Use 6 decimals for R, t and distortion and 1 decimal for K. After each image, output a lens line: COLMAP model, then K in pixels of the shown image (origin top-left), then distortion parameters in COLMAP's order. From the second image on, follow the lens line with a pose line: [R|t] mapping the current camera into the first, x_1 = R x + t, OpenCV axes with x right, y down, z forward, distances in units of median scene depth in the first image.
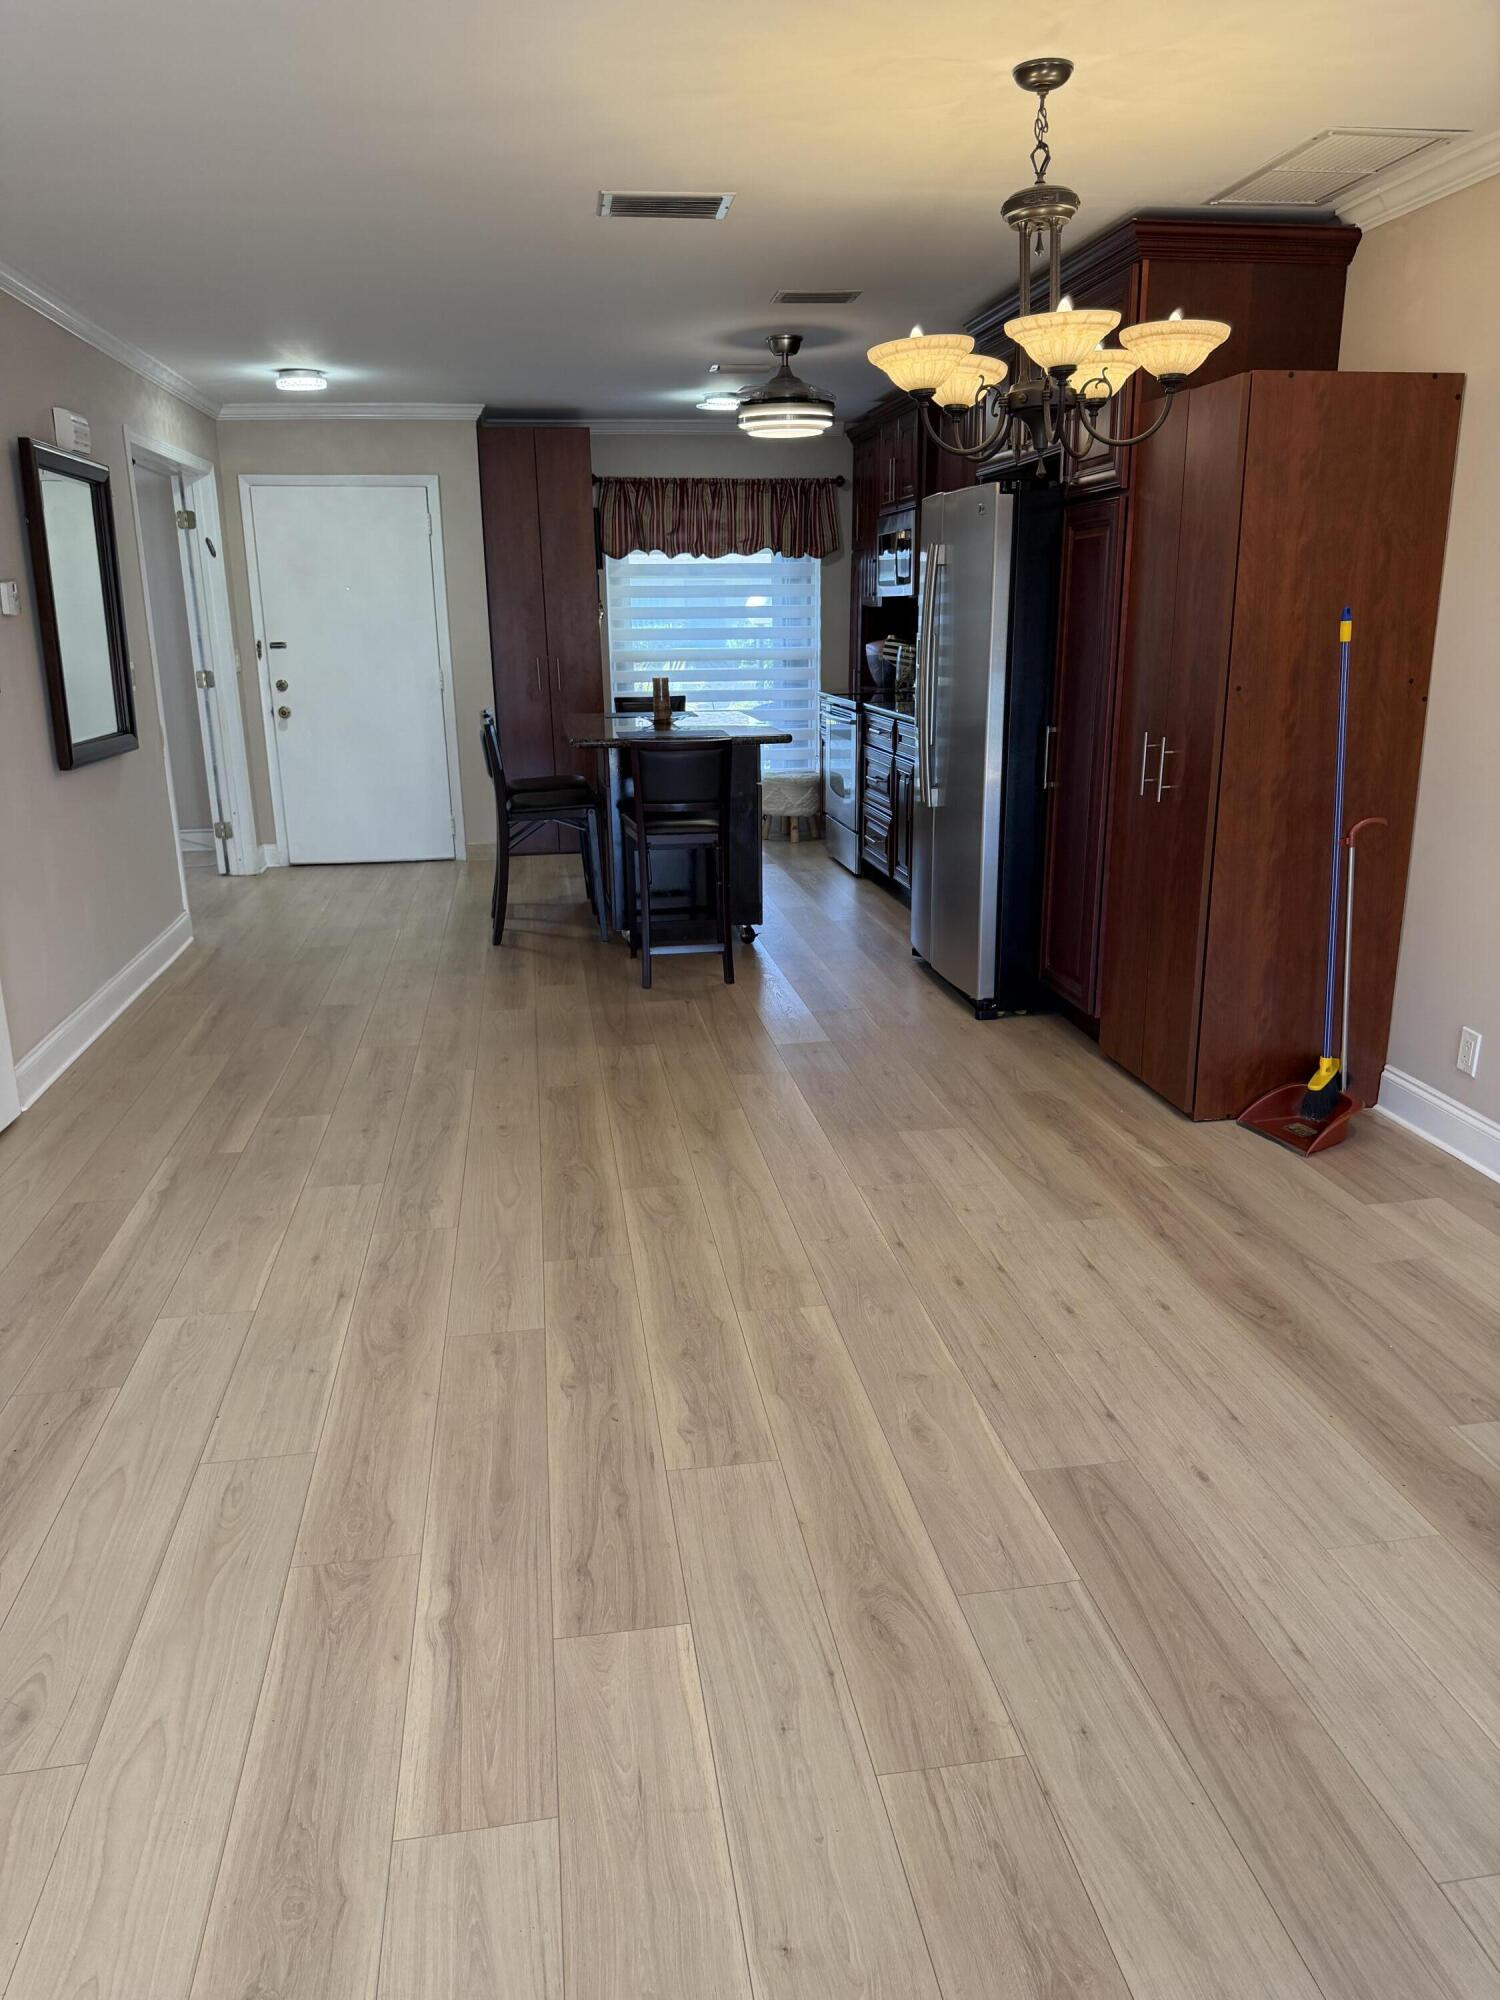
lens RADIAL K [[1426.4, 0, 750.3], [0, 1426.4, 1001.8], [0, 0, 1]] dist [-0.004016, -0.003351]
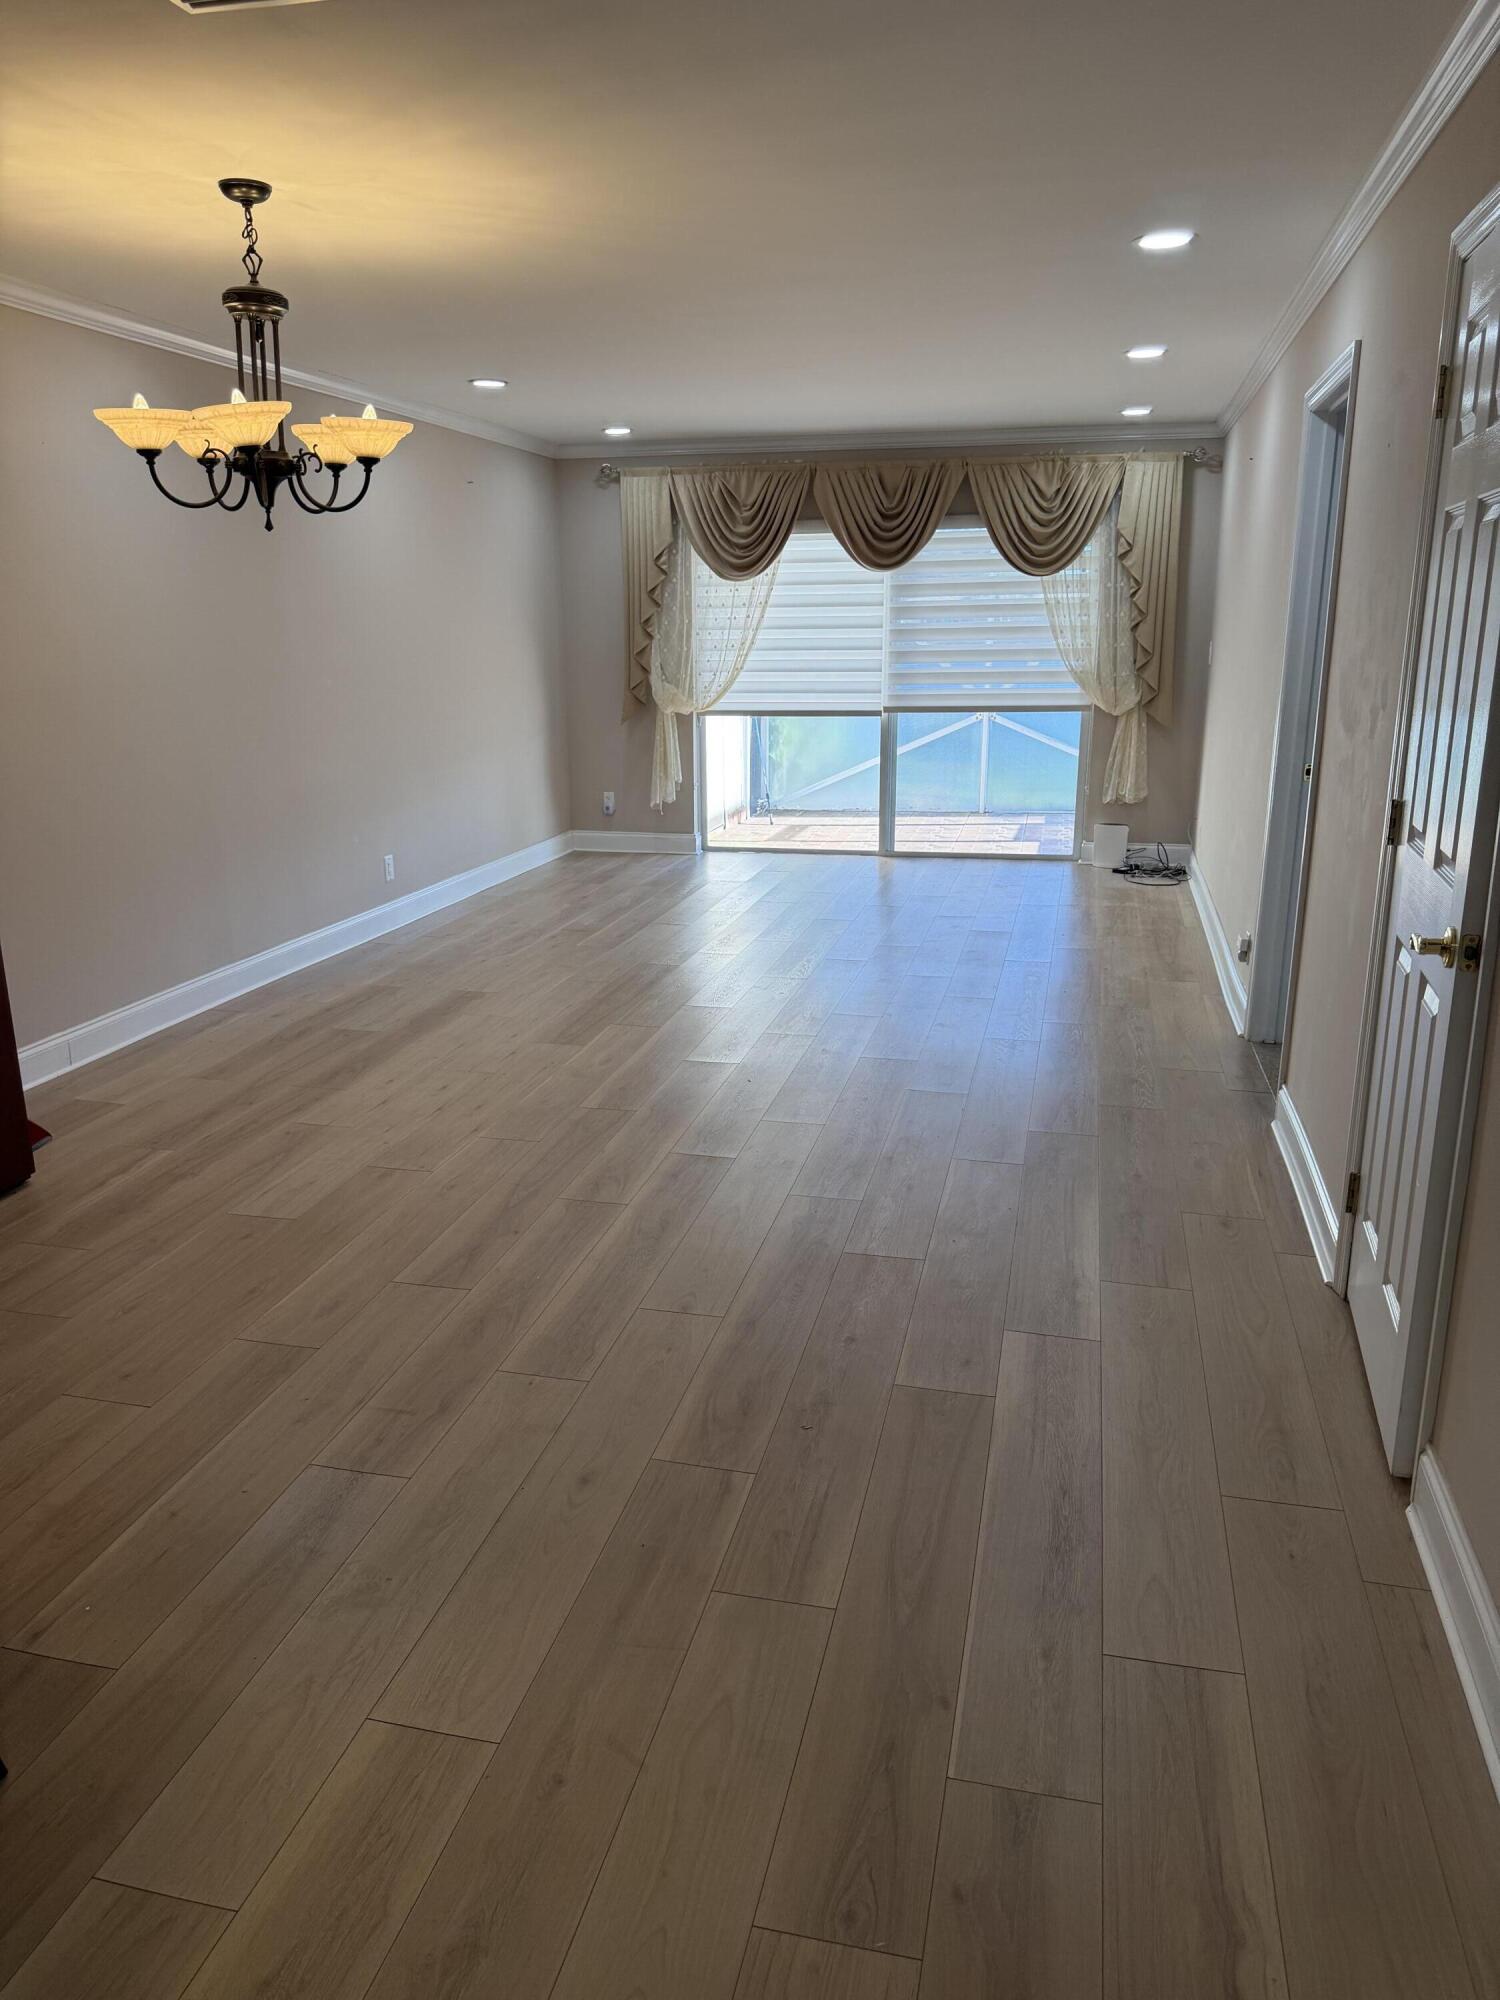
lens RADIAL K [[1426.4, 0, 747.6], [0, 1426.4, 998.7], [0, 0, 1]] dist [-0.004016, -0.003351]
pose [[-0.927784, -0.090094, 0.362076, -0.540782], [0.102503, 0.871528, 0.479512, -0.492136], [-0.358761, 0.481998, -0.799355, 1.746988]]
